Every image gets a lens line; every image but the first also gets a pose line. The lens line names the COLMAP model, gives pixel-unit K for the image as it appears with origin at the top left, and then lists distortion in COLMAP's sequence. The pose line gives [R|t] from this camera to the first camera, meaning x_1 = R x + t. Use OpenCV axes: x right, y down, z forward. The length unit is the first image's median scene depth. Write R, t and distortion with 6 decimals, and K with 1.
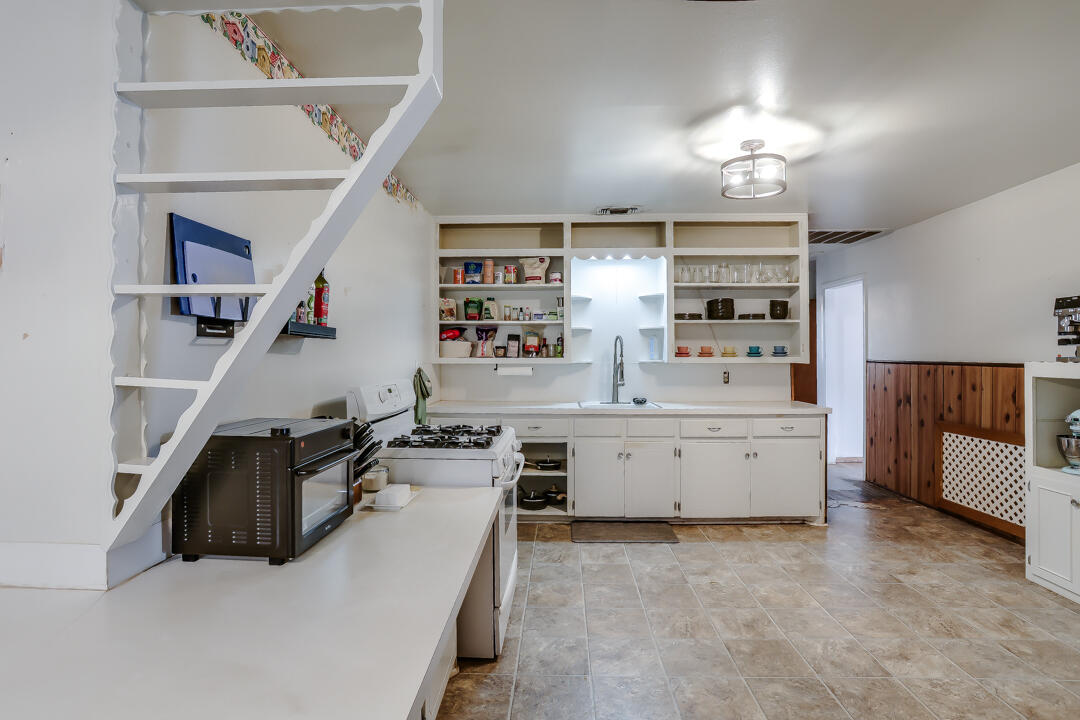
lens RADIAL K [[565.5, 0, 539.5], [0, 565.5, 350.8], [0, 0, 1]] dist [-0.073825, 0.035424]
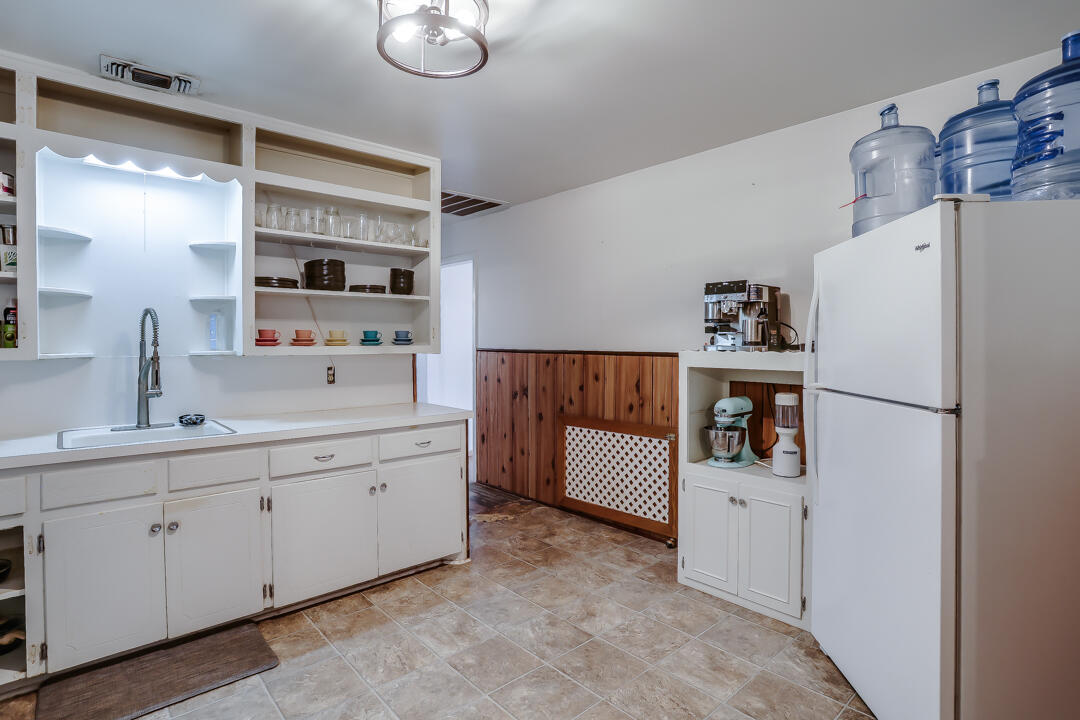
lens RADIAL K [[565.5, 0, 539.5], [0, 565.5, 350.8], [0, 0, 1]] dist [-0.073825, 0.035424]
pose [[0.731140, -0.008750, 0.682172, 0.051701], [-0.006162, 0.999792, 0.019428, 0.002472], [-0.682200, -0.018409, 0.730934, 0.341289]]
